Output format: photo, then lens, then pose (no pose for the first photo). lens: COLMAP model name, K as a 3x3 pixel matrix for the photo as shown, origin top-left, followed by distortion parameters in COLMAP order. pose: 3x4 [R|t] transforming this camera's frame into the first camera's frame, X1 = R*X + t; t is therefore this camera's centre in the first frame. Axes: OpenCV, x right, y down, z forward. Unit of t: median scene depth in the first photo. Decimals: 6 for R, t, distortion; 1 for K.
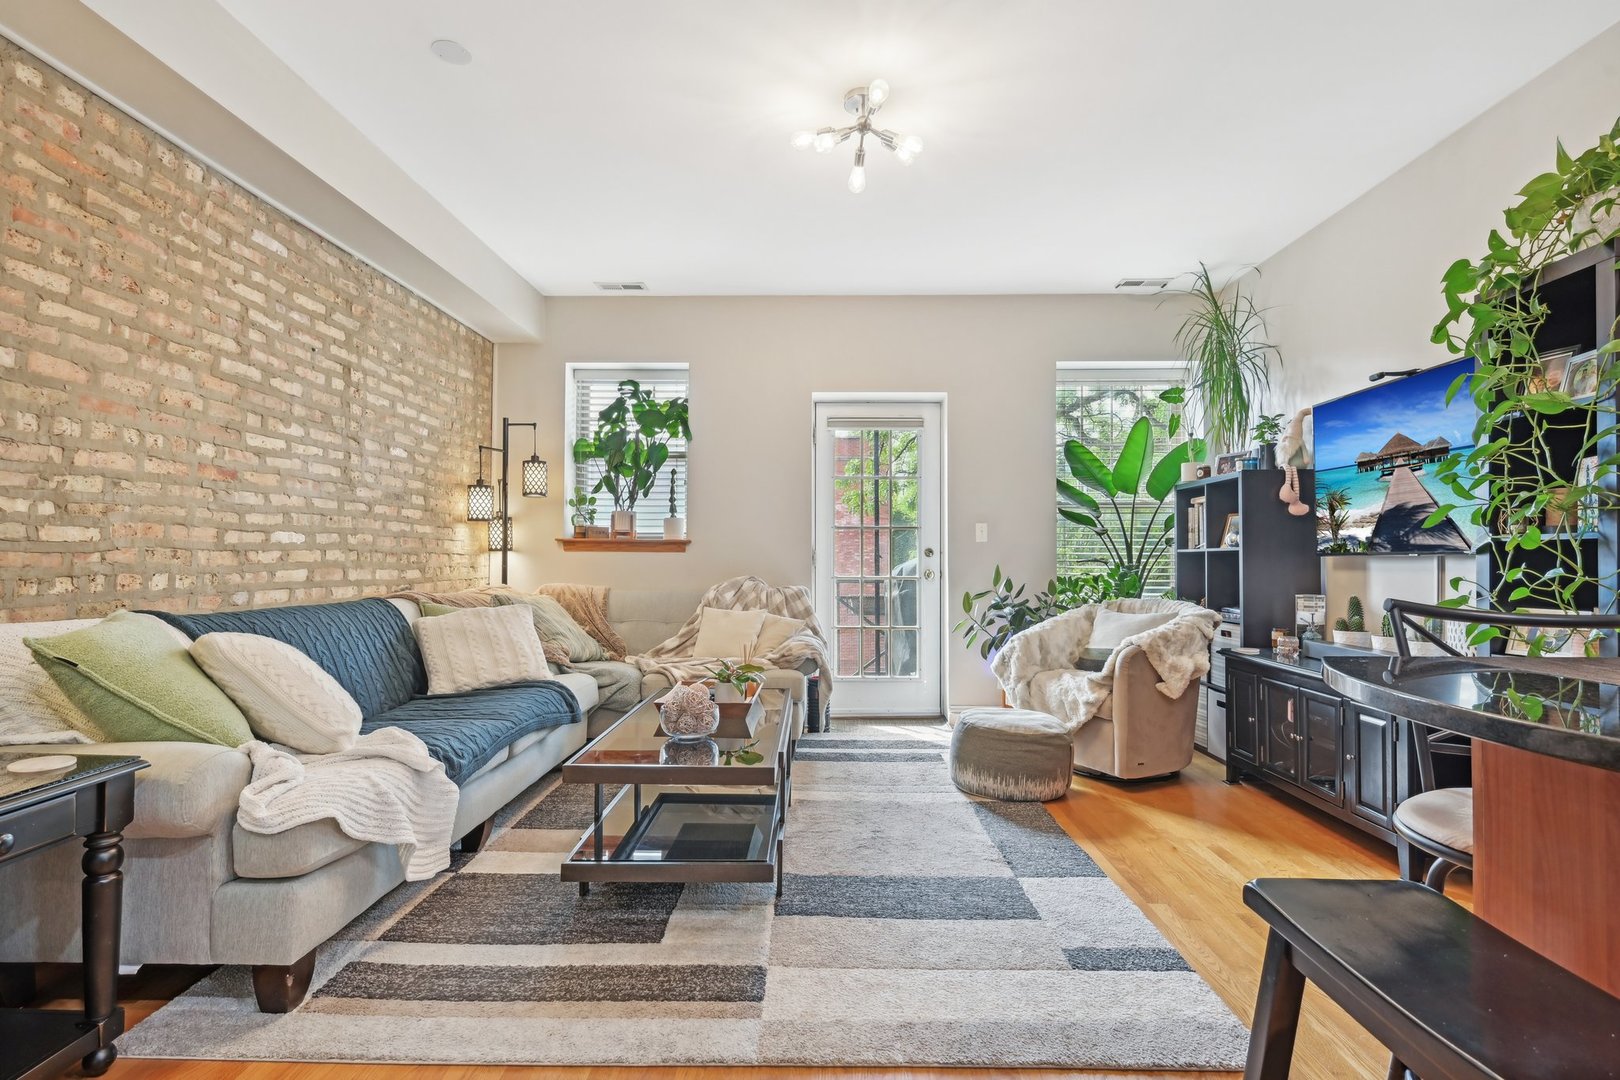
lens RADIAL K [[785.8, 0, 811.3], [0, 785.8, 550.1], [0, 0, 1]] dist [0.000824, 0.000127]
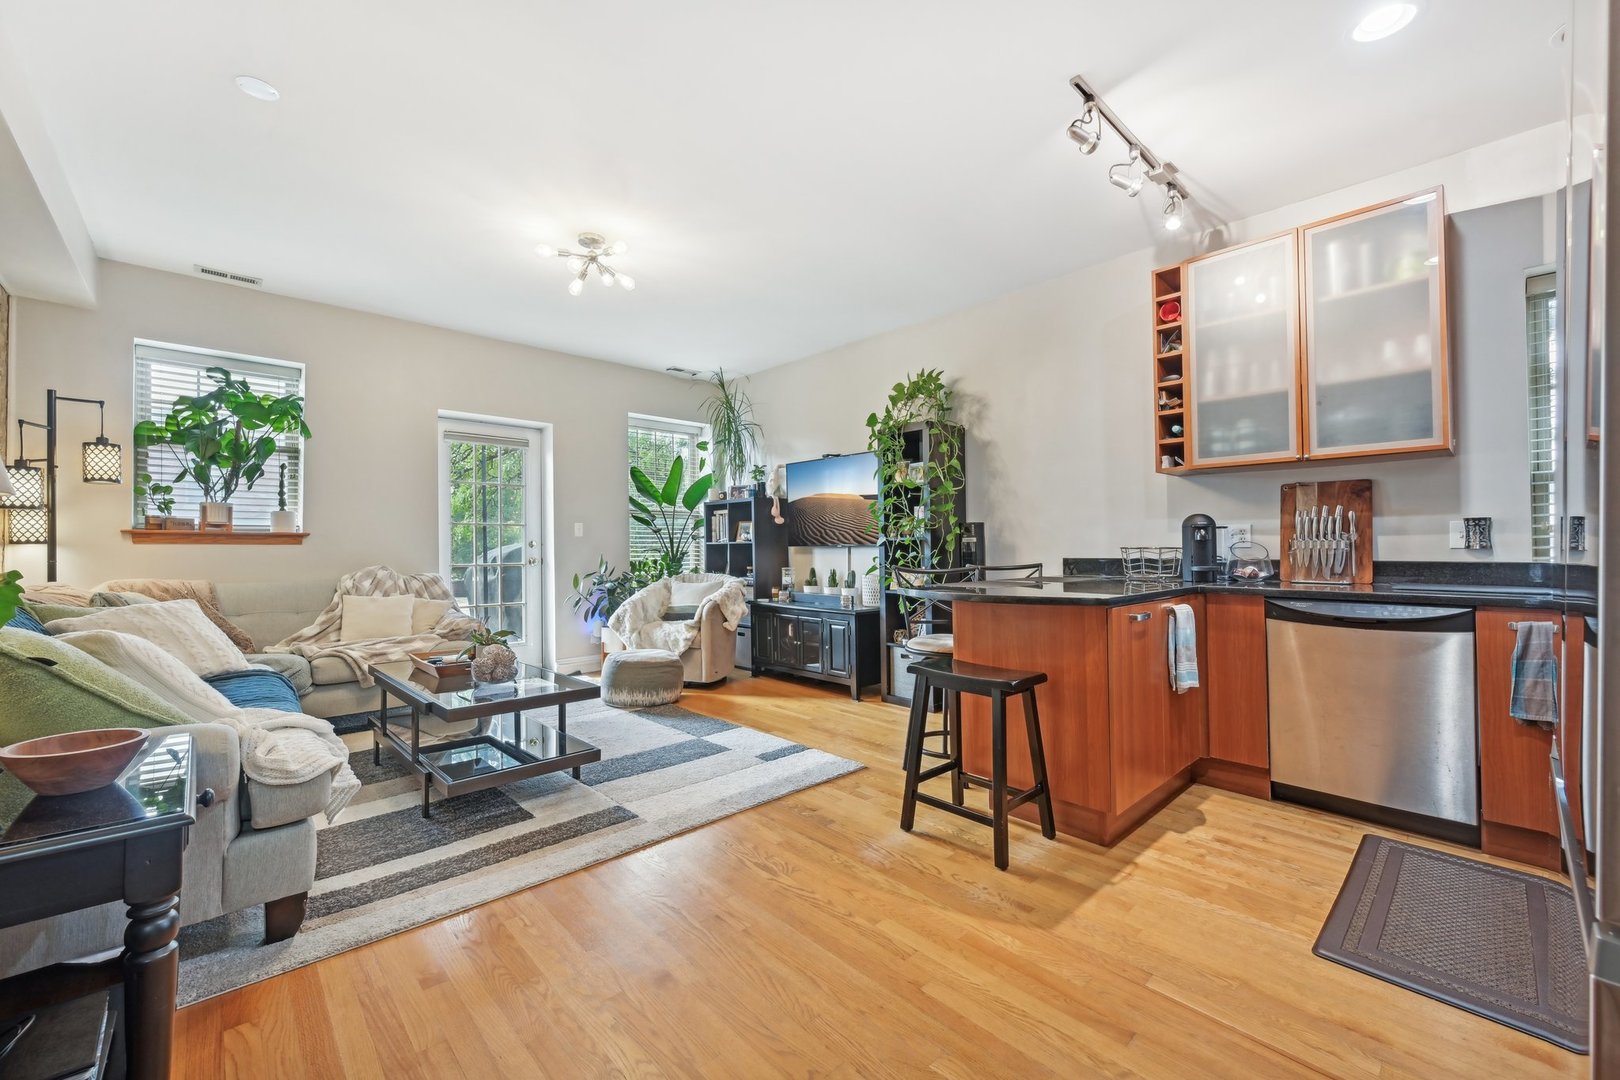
lens RADIAL K [[650.6, 0, 812.8], [0, 650.6, 525.5], [0, 0, 1]] dist [-0.000007, -0.000021]
pose [[0.716846, 0.017856, 0.697003, -0.421748], [-0.002691, 0.999735, -0.022844, -0.007470], [-0.697226, 0.014500, 0.716704, -0.140187]]
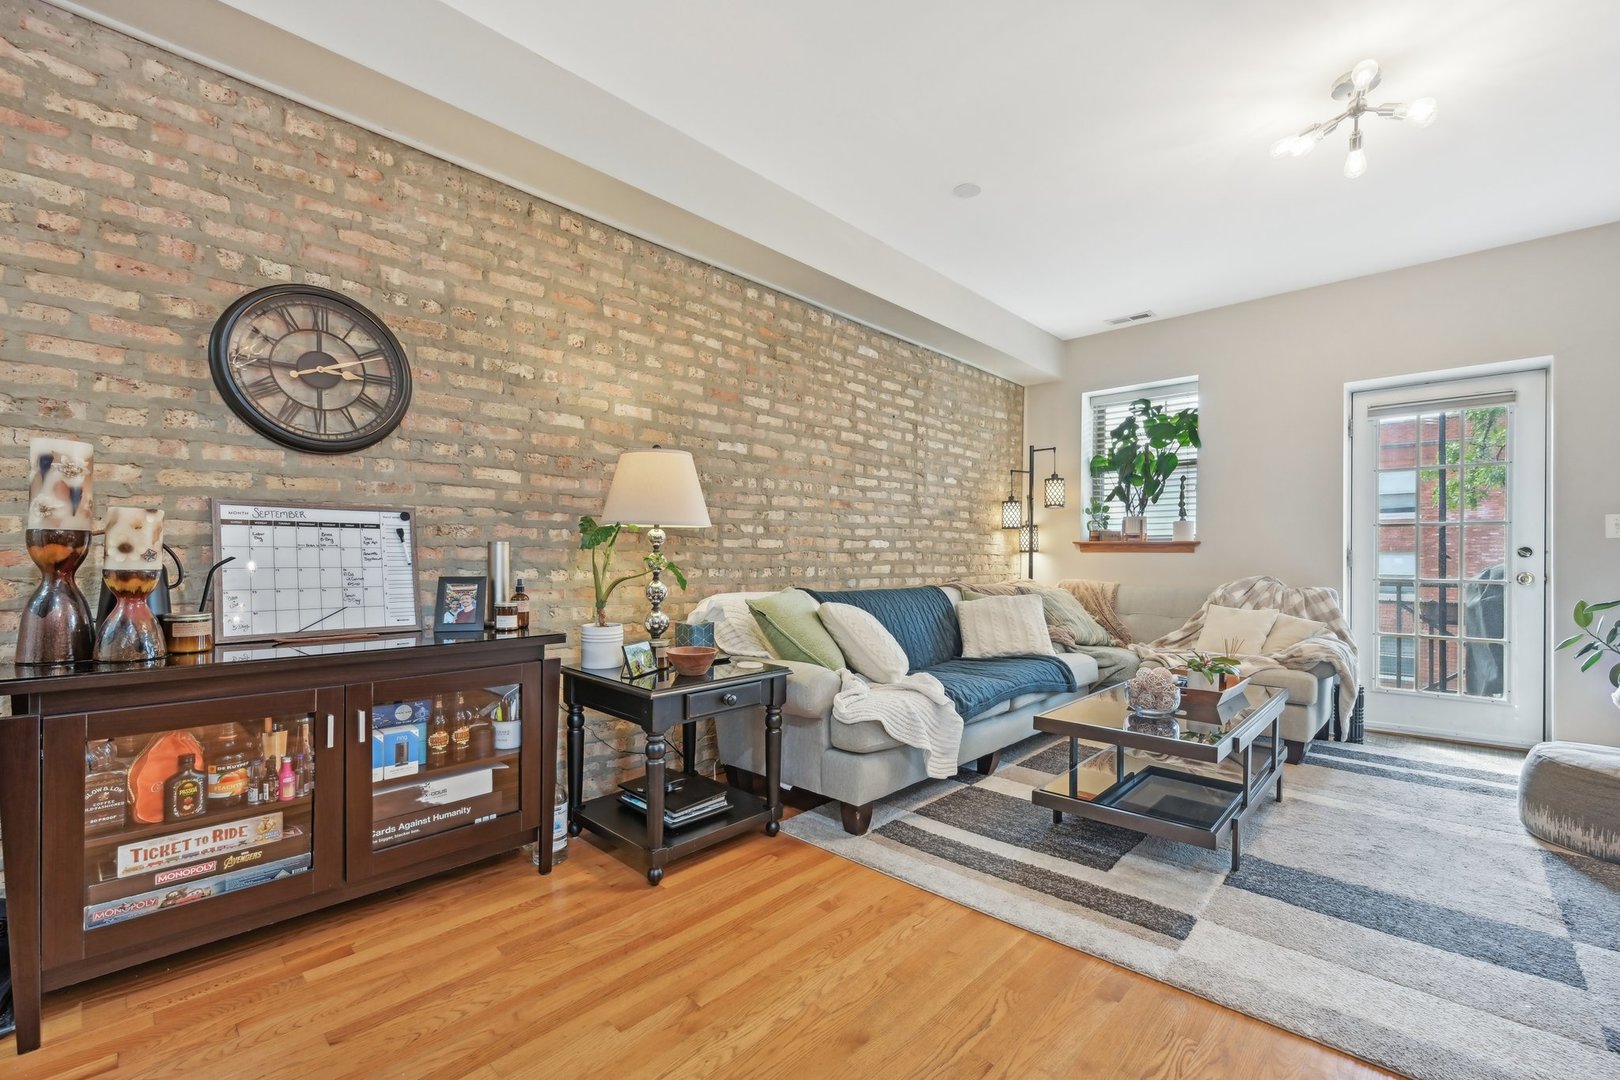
lens RADIAL K [[682.1, 0, 811.7], [0, 682.1, 554.0], [0, 0, 1]] dist [-0.000945, -0.000066]
pose [[0.743721, -0.002359, -0.668486, 0.110870], [0.004890, 0.999986, 0.001911, 0.000075], [0.668472, -0.004691, 0.743722, -0.059807]]
